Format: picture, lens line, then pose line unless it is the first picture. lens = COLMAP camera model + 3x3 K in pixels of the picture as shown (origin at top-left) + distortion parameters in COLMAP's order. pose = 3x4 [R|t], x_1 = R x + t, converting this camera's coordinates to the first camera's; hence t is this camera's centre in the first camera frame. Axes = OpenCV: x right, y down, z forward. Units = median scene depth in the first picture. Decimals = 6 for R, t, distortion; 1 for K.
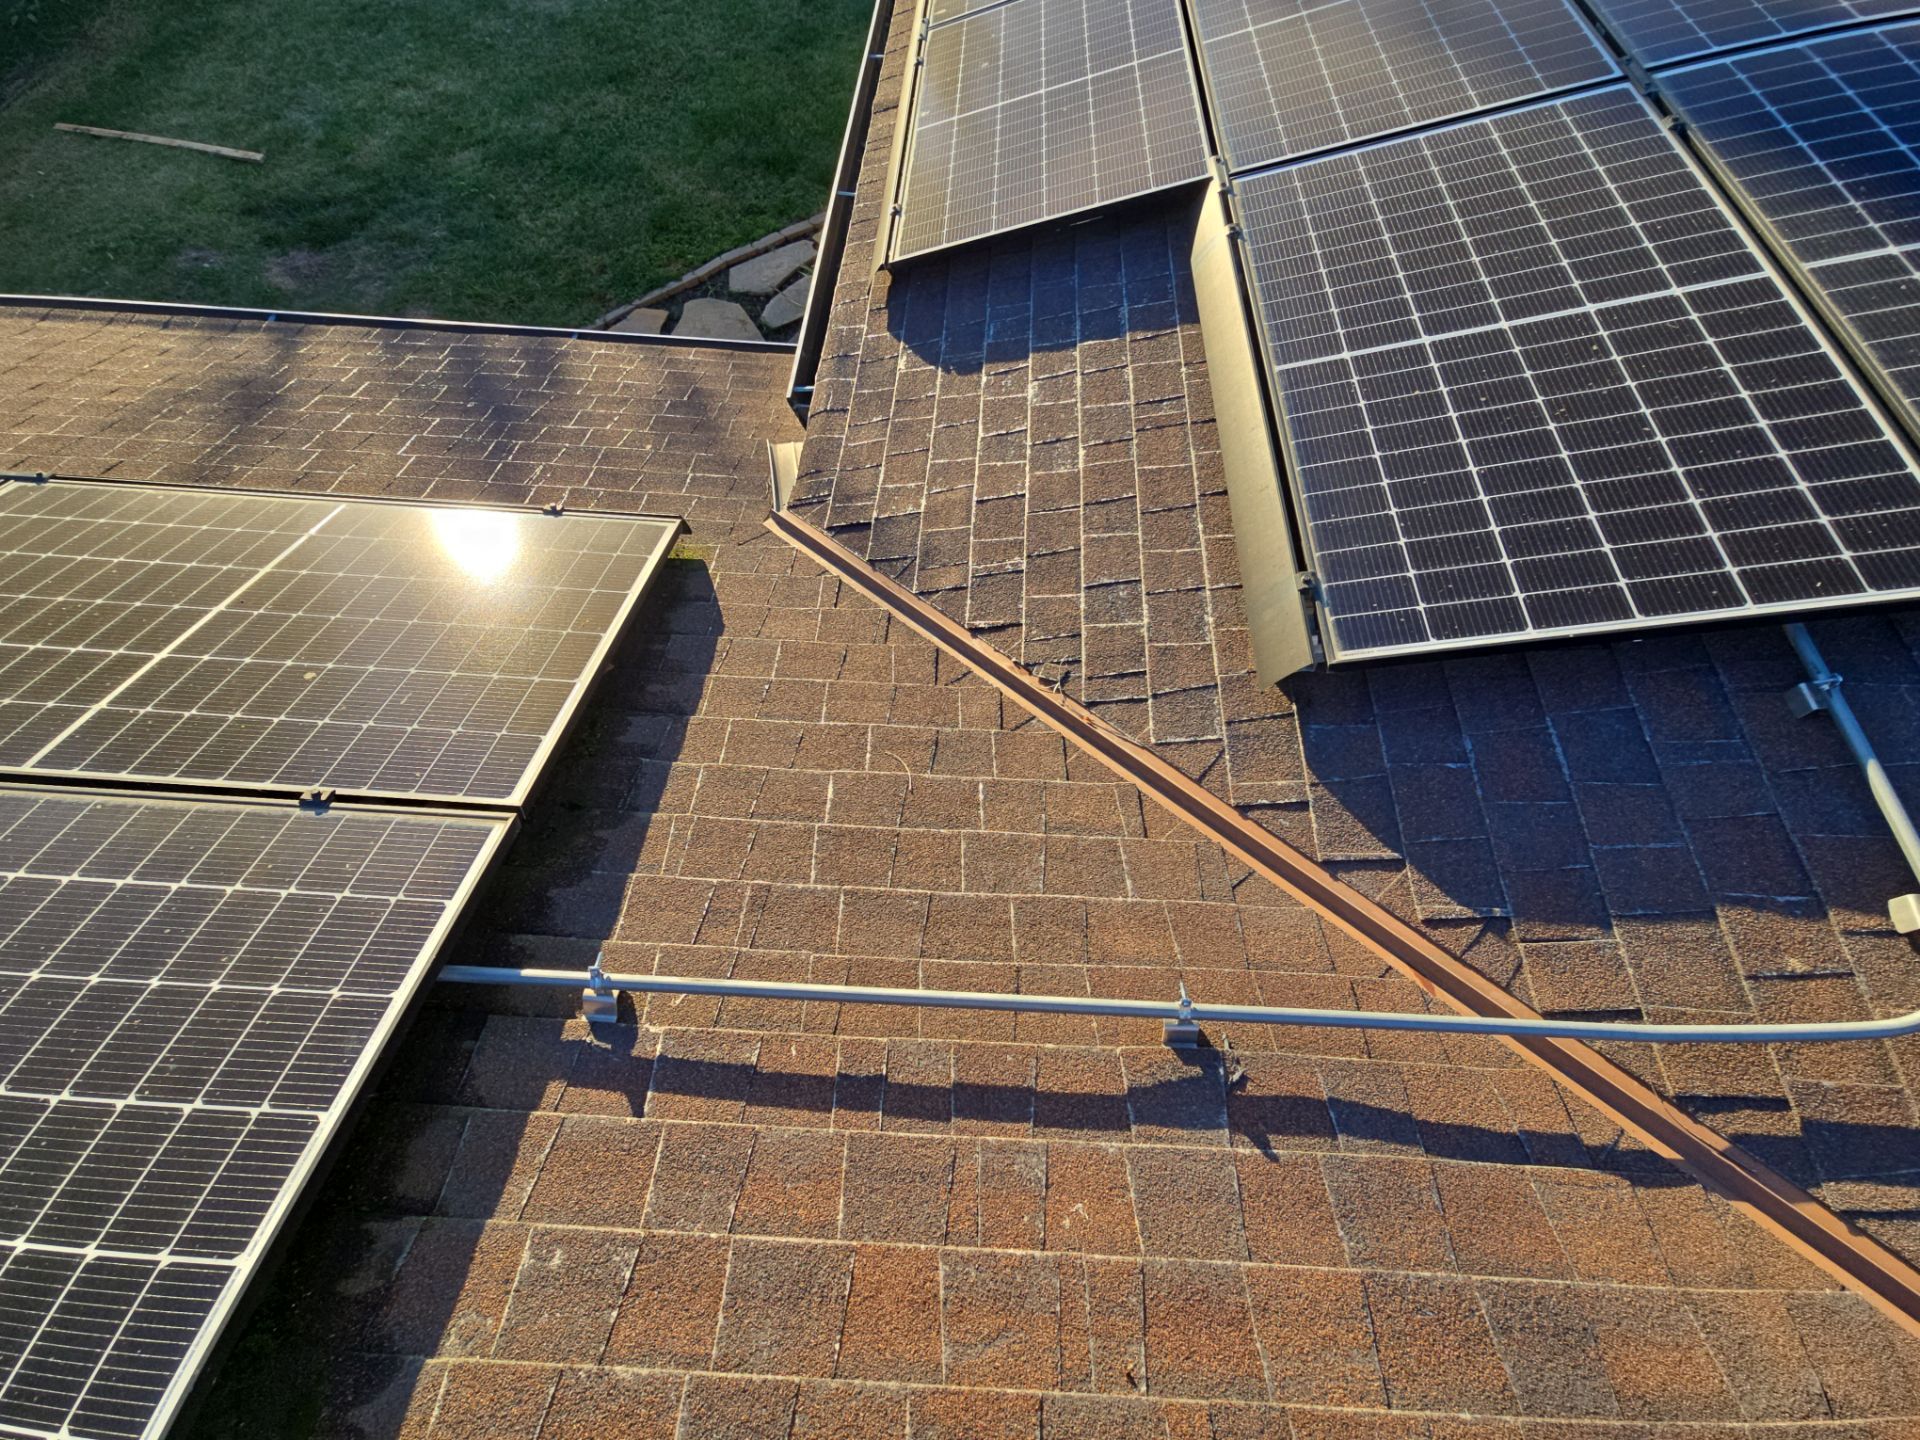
lens RADIAL K [[852.6, 0, 972.8], [0, 852.6, 714.9], [0, 0, 1]] dist [0.018159, -0.016128]
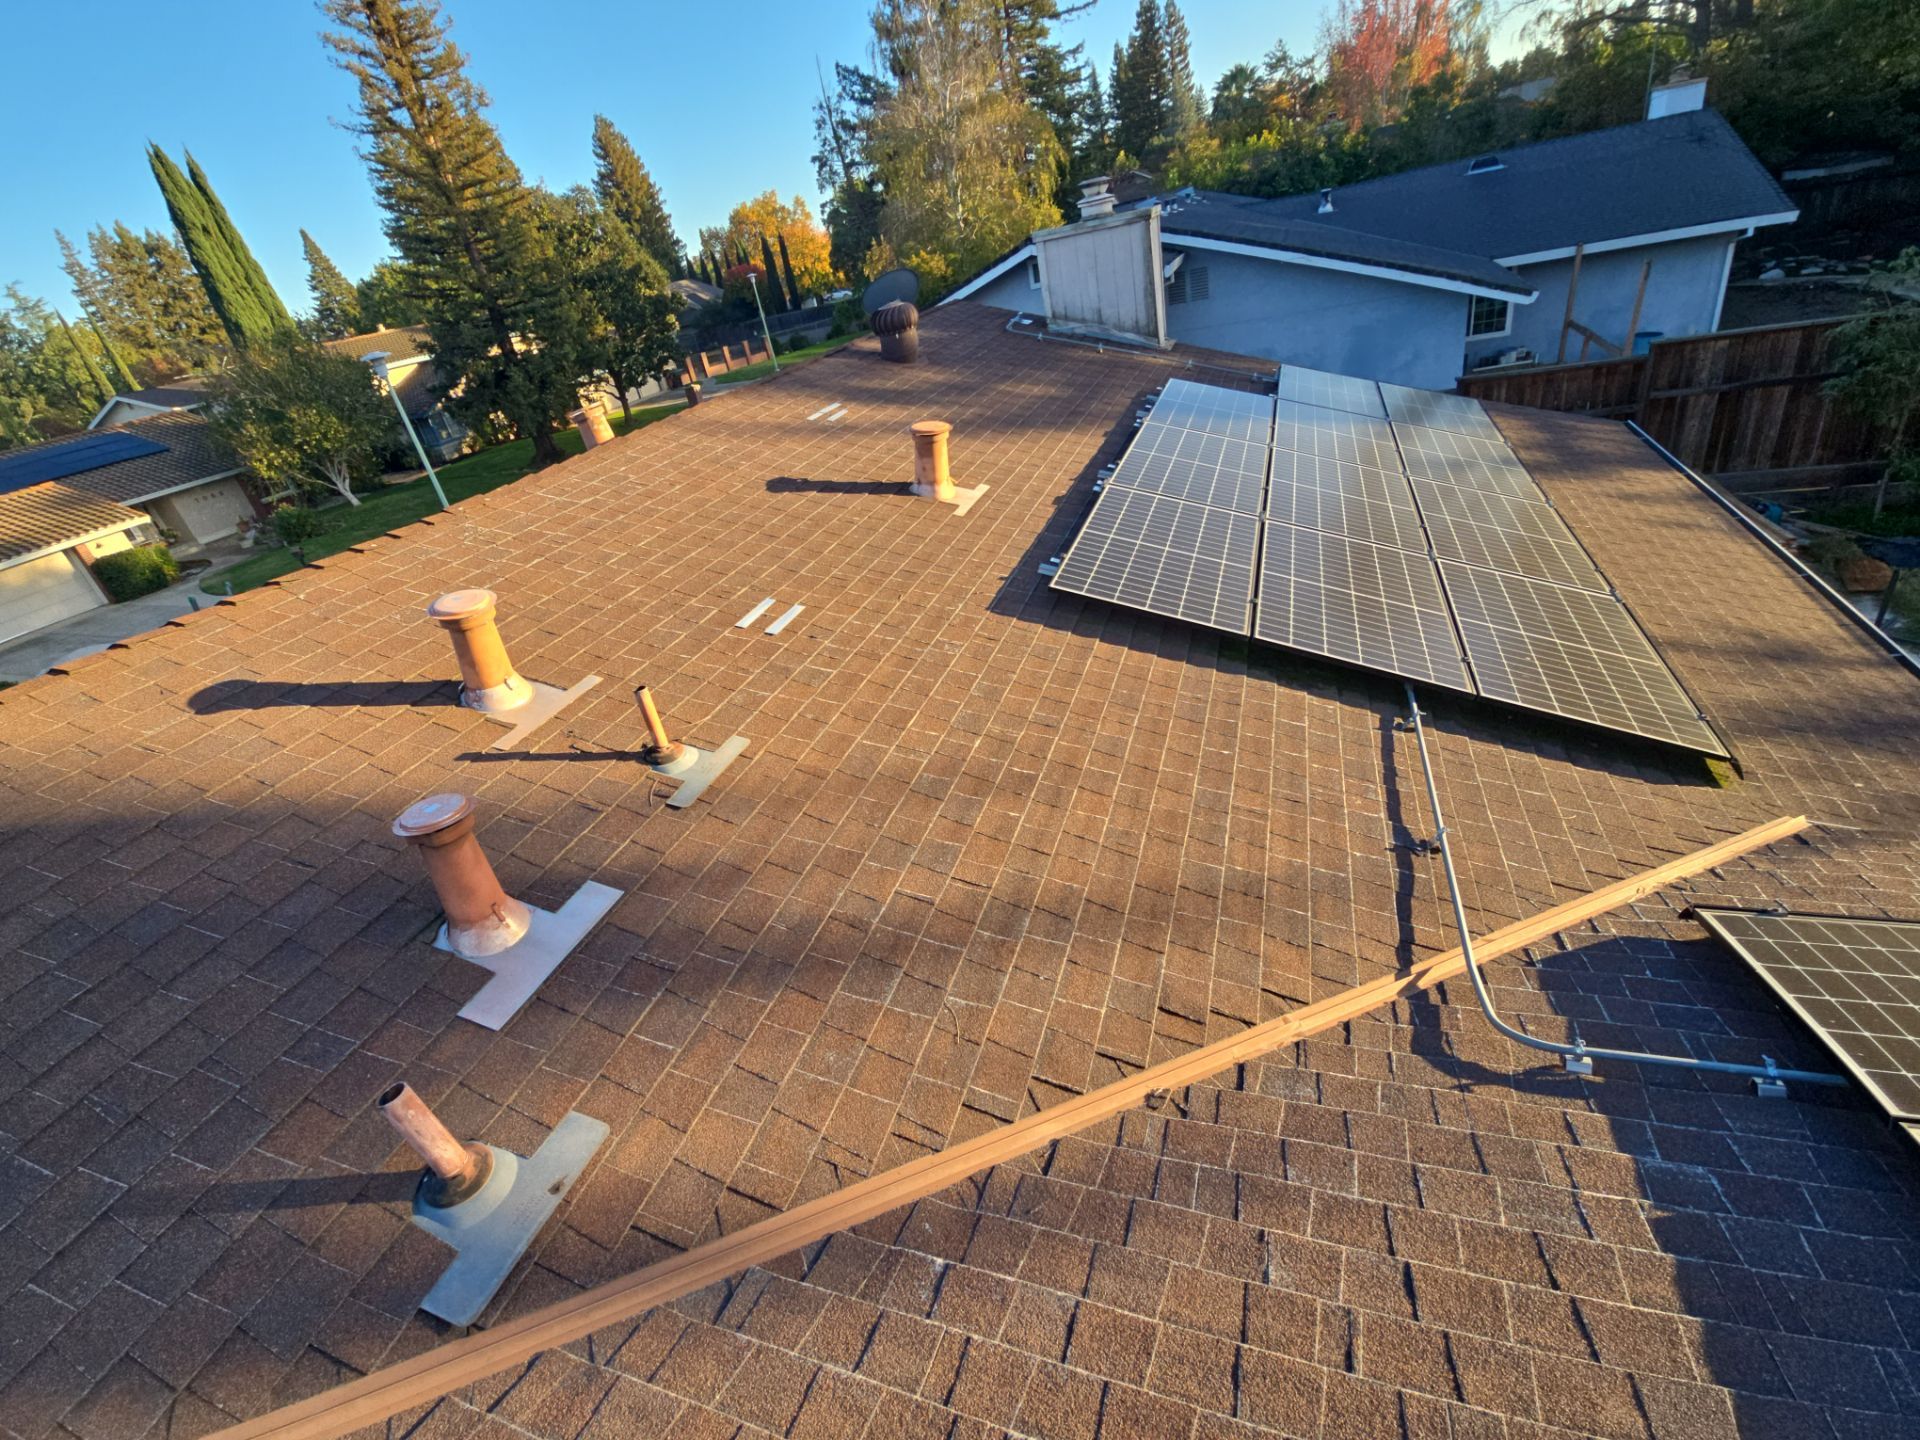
lens RADIAL K [[852.6, 0, 972.8], [0, 852.6, 714.9], [0, 0, 1]] dist [0.018159, -0.016128]
pose [[-0.268376, 0.482837, -0.833572, 2.576719], [-0.722859, 0.471033, 0.505571, -0.086409], [0.636749, 0.738239, 0.222609, -0.675208]]
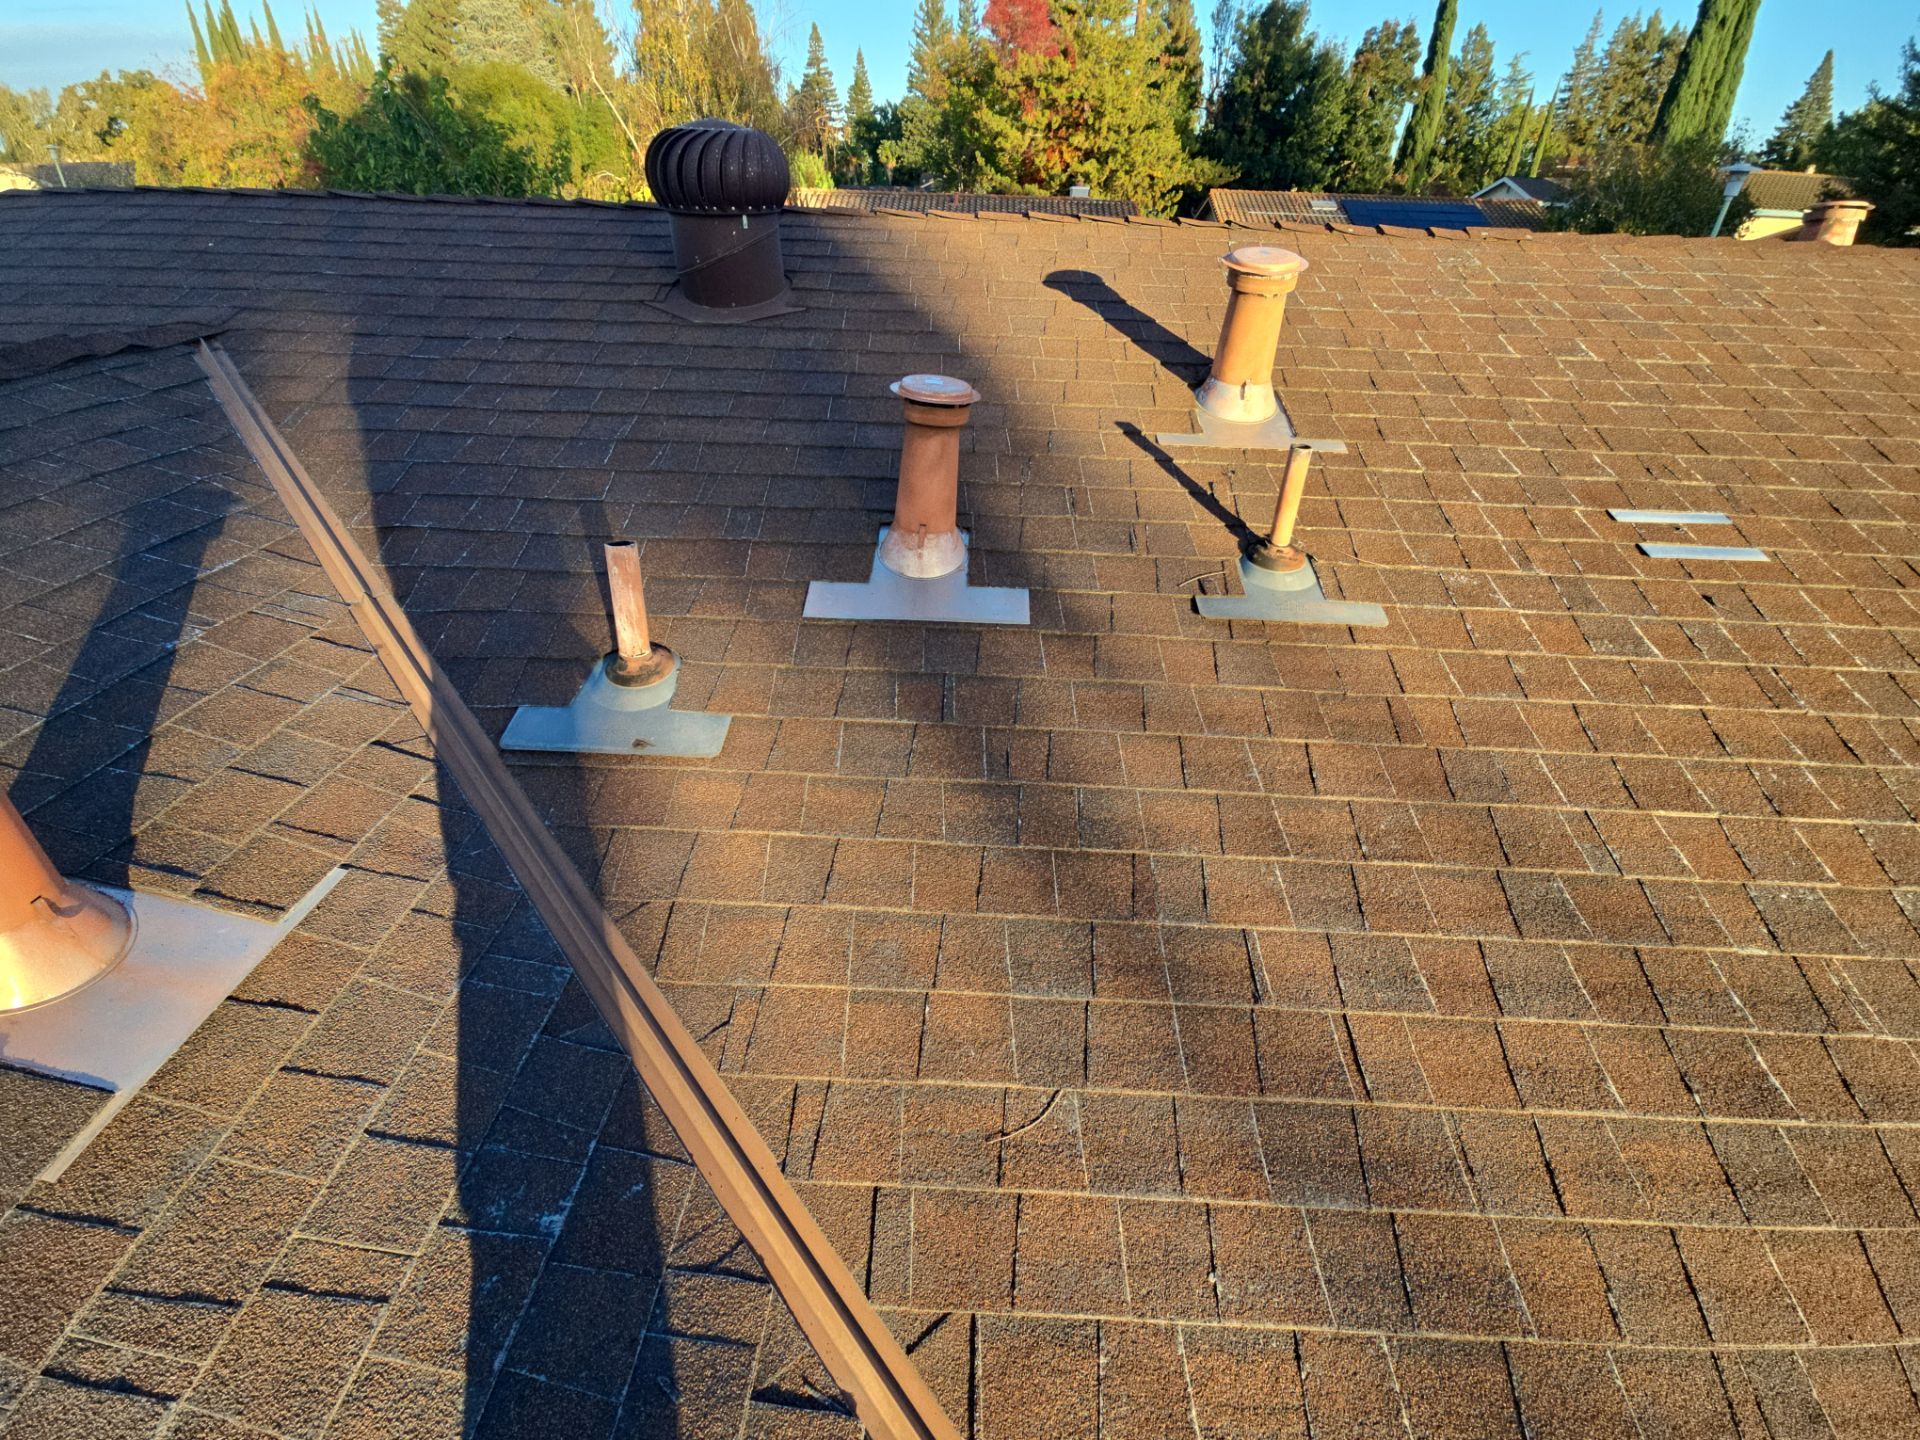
lens RADIAL K [[852.6, 0, 972.8], [0, 852.6, 714.9], [0, 0, 1]] dist [0.018159, -0.016128]
pose [[-0.997814, -0.039372, -0.053074, 1.510605], [-0.052912, -0.005142, 0.998586, 0.180242], [-0.039589, 0.999211, 0.003047, -0.282860]]
